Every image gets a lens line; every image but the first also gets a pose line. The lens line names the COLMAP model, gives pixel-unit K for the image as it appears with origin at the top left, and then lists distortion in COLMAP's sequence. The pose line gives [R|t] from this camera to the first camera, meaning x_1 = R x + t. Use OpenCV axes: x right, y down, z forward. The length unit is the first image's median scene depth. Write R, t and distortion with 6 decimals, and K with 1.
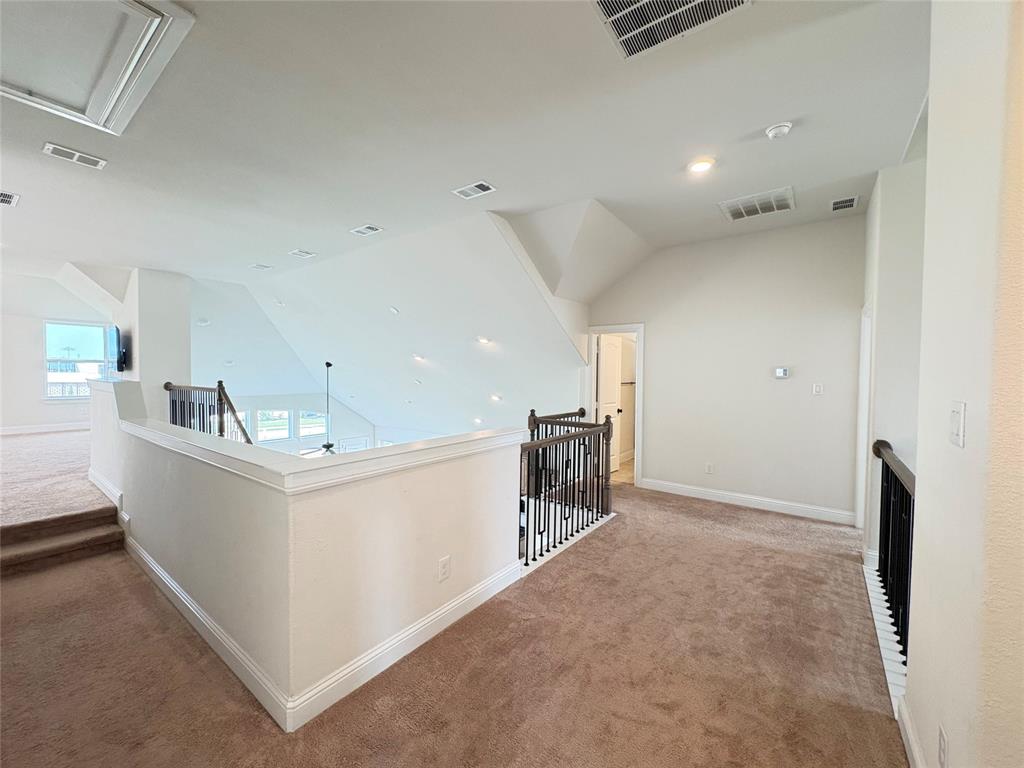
lens RADIAL K [[407.3, 0, 511.8], [0, 407.3, 384.6], [0, 0, 1]] dist [0.001254, -0.000391]
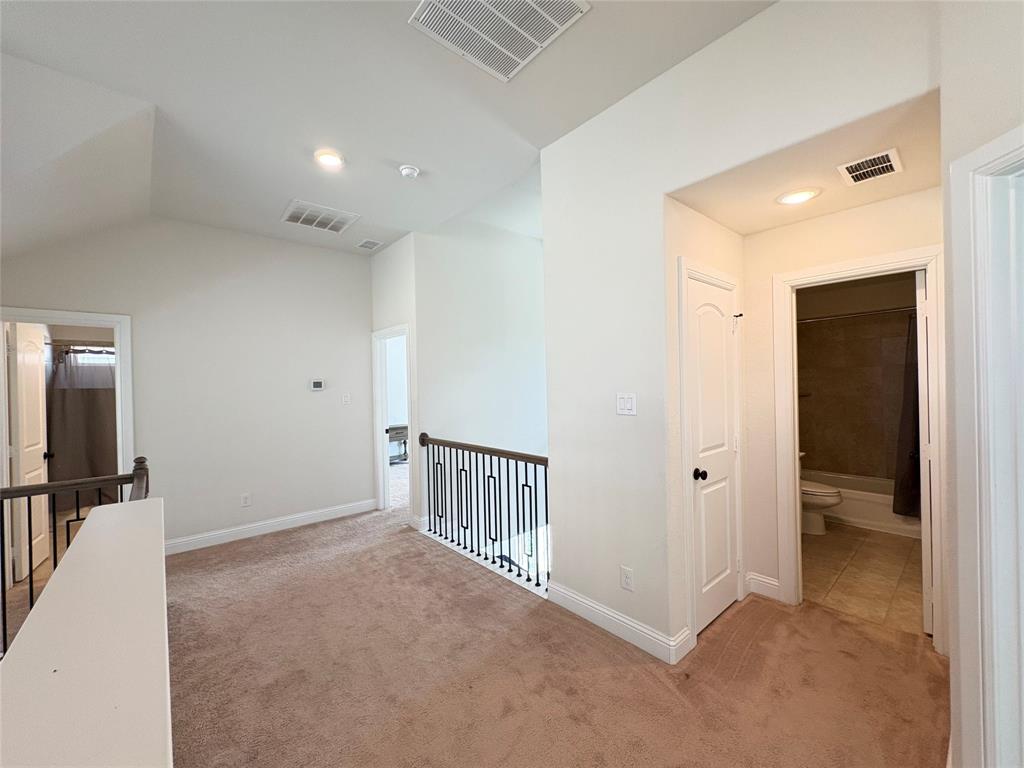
lens RADIAL K [[407.3, 0, 514.9], [0, 407.3, 384.9], [0, 0, 1]] dist [0.001254, -0.000391]
pose [[0.205612, -0.013678, 0.978538, -0.318562], [0.049558, 0.998765, 0.003547, -0.011283], [-0.977378, 0.047765, 0.206036, 0.387898]]
